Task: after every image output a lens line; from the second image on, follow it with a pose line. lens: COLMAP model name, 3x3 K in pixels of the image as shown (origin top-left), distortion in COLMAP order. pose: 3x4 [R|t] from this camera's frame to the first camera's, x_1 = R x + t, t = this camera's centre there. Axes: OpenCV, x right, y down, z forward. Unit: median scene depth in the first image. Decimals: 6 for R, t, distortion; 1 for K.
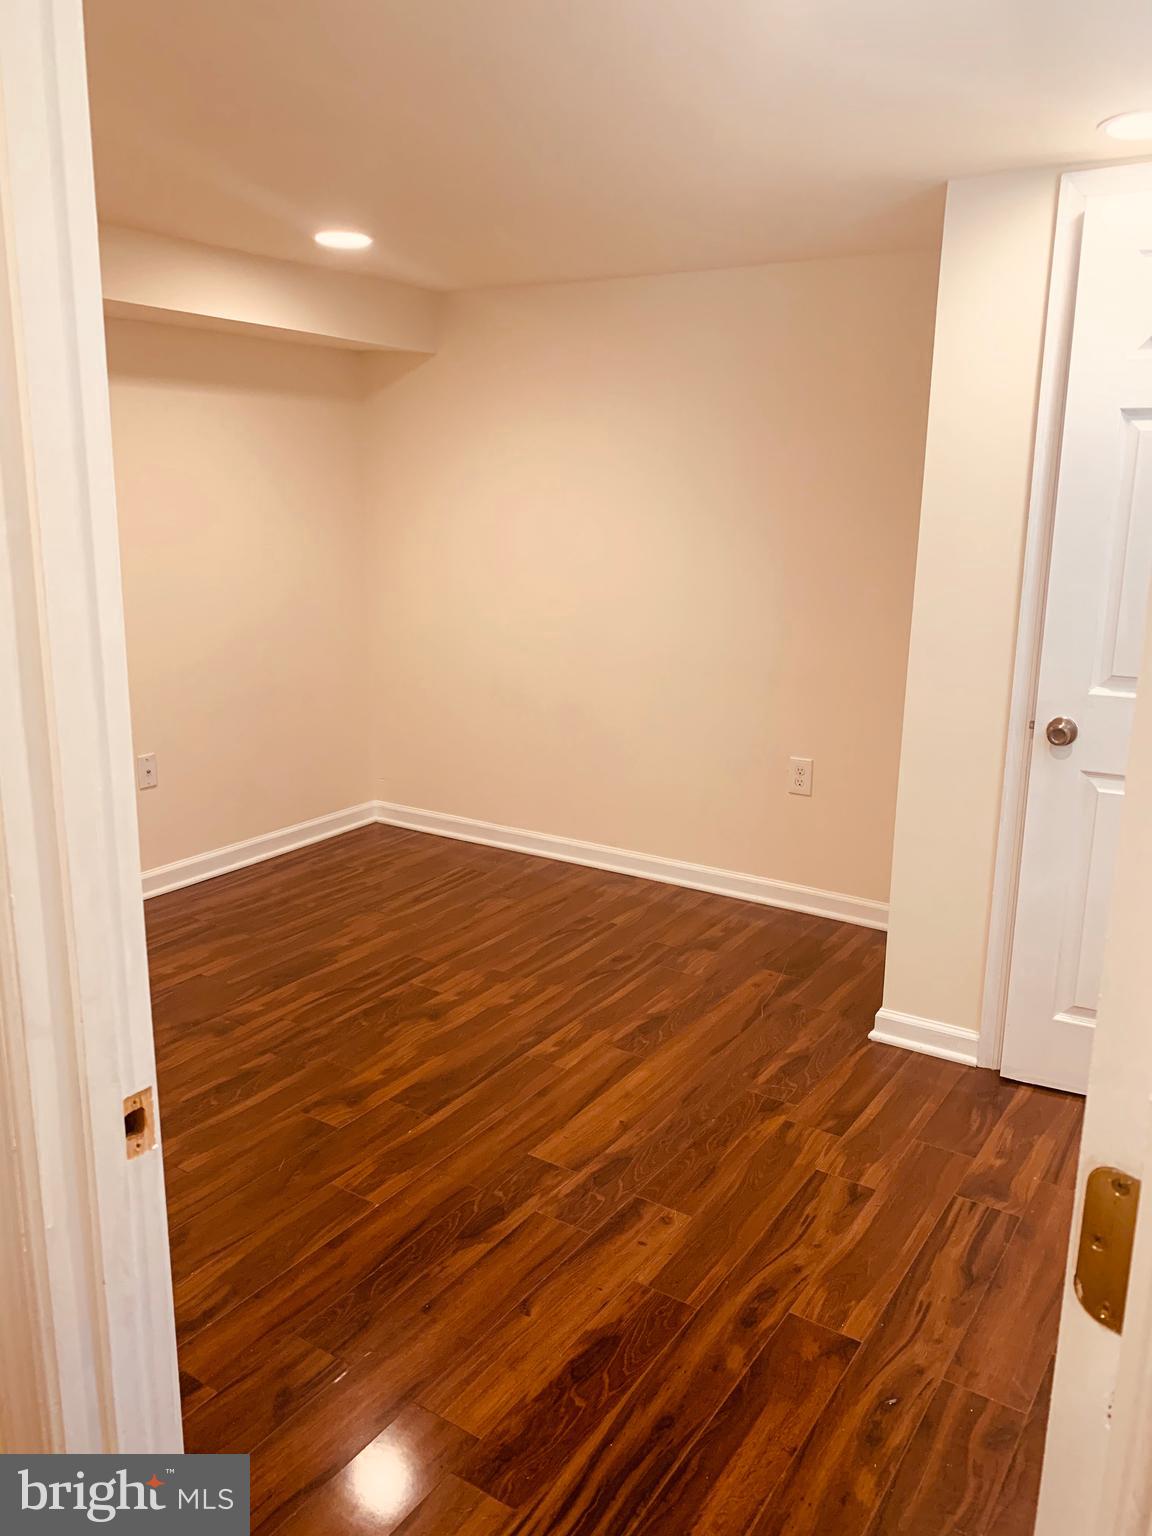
lens RADIAL K [[1199.2, 0, 570.6], [0, 1199.2, 766.6], [0, 0, 1]] dist [0.014395, -0.021665]
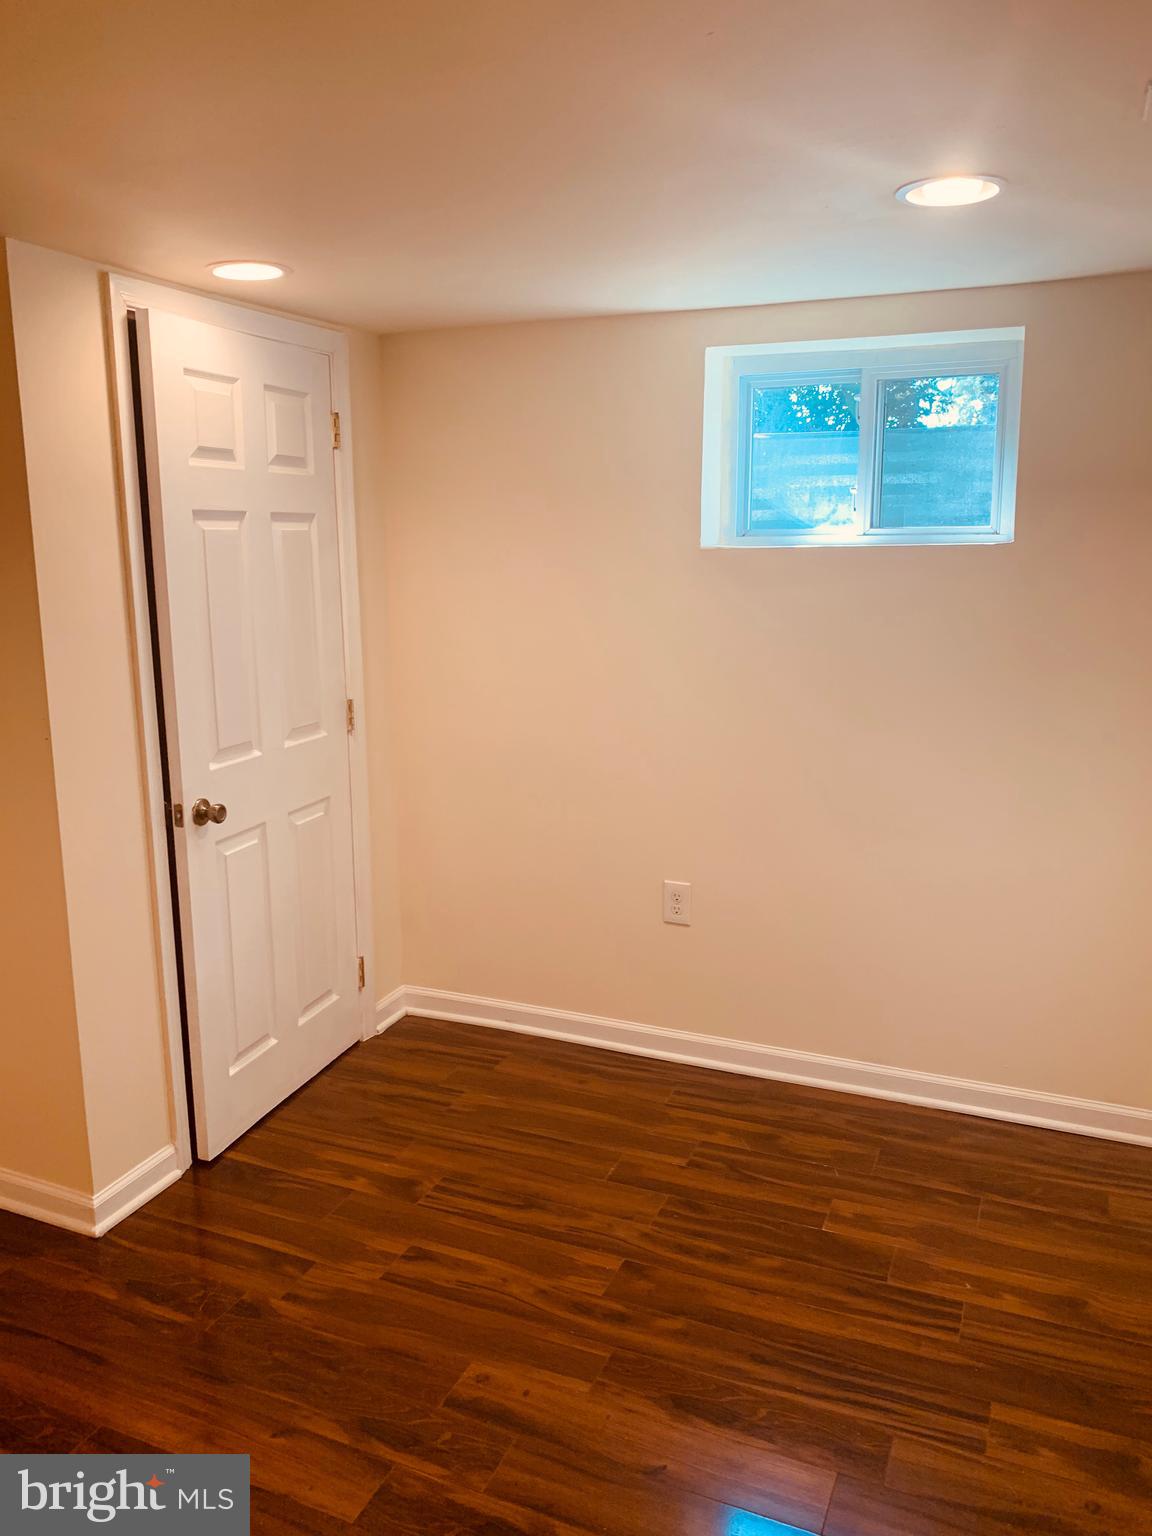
lens RADIAL K [[1199.2, 0, 566.2], [0, 1199.2, 767.3], [0, 0, 1]] dist [0.014395, -0.021665]
pose [[-0.191251, -0.192438, 0.962492, -0.571735], [0.231888, 0.943976, 0.234813, -0.209612], [-0.953756, 0.268099, -0.135912, 0.732373]]
